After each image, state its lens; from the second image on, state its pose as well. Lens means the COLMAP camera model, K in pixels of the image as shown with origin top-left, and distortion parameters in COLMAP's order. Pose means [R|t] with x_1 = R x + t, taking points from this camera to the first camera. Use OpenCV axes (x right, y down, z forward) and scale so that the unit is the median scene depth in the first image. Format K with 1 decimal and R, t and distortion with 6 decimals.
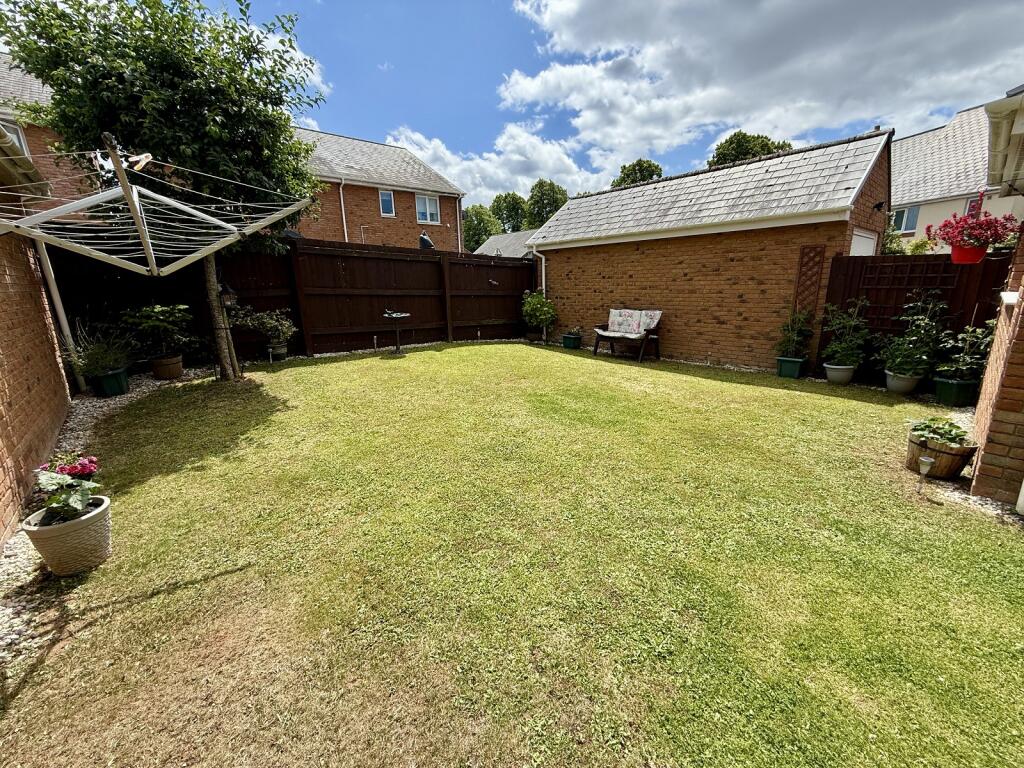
lens RADIAL K [[408.6, 0, 509.8], [0, 408.6, 384.1], [0, 0, 1]] dist [-0.000763, -0.000320]
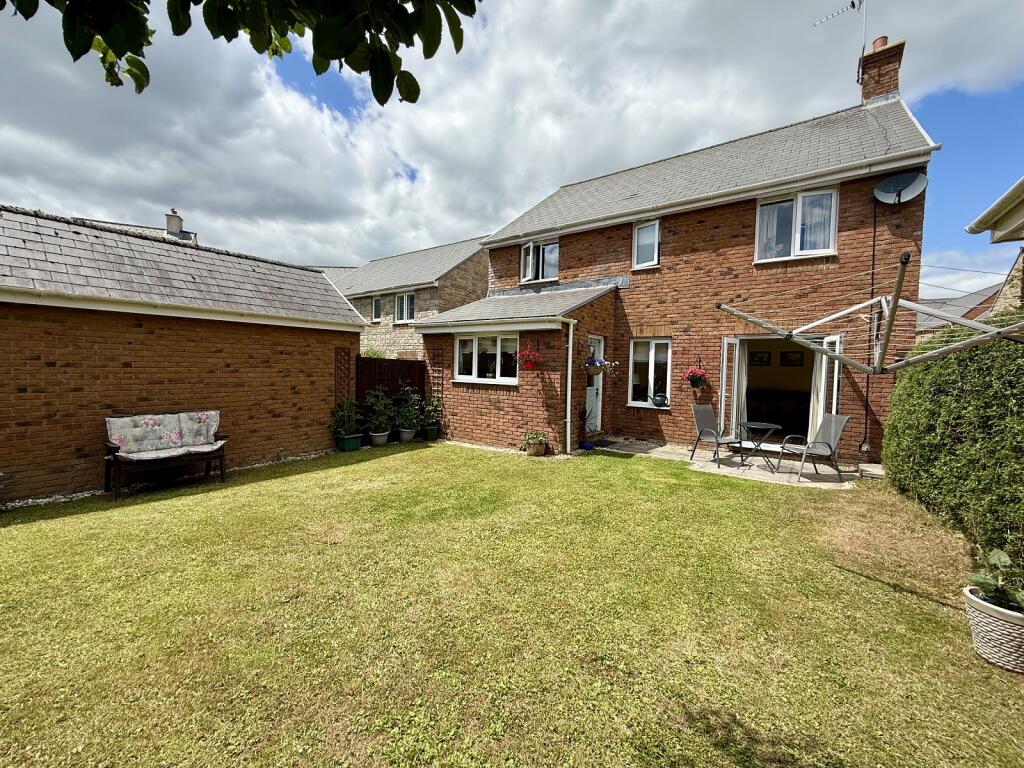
lens RADIAL K [[408.6, 0, 509.8], [0, 408.6, 384.1], [0, 0, 1]] dist [-0.000763, -0.000320]
pose [[-0.213920, -0.022636, 0.976589, -0.613221], [0.228406, 0.970860, 0.072535, -0.194235], [-0.949773, 0.238576, -0.202516, 0.766694]]
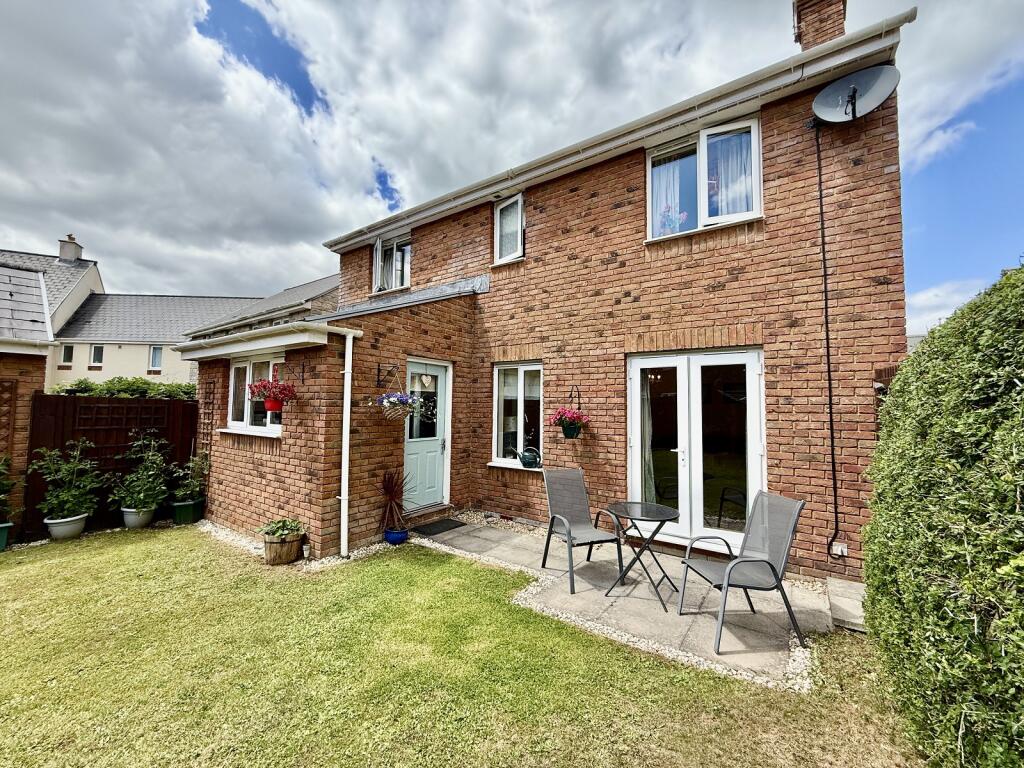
lens RADIAL K [[409.0, 0, 512.0], [0, 409.0, 384.0], [0, 0, 1]] dist [-0.000543, -0.000095]
pose [[-0.237407, 0.078314, 0.968248, -0.255162], [0.236936, 0.971310, -0.020467, -0.074052], [-0.942072, 0.224554, -0.249151, 0.250585]]
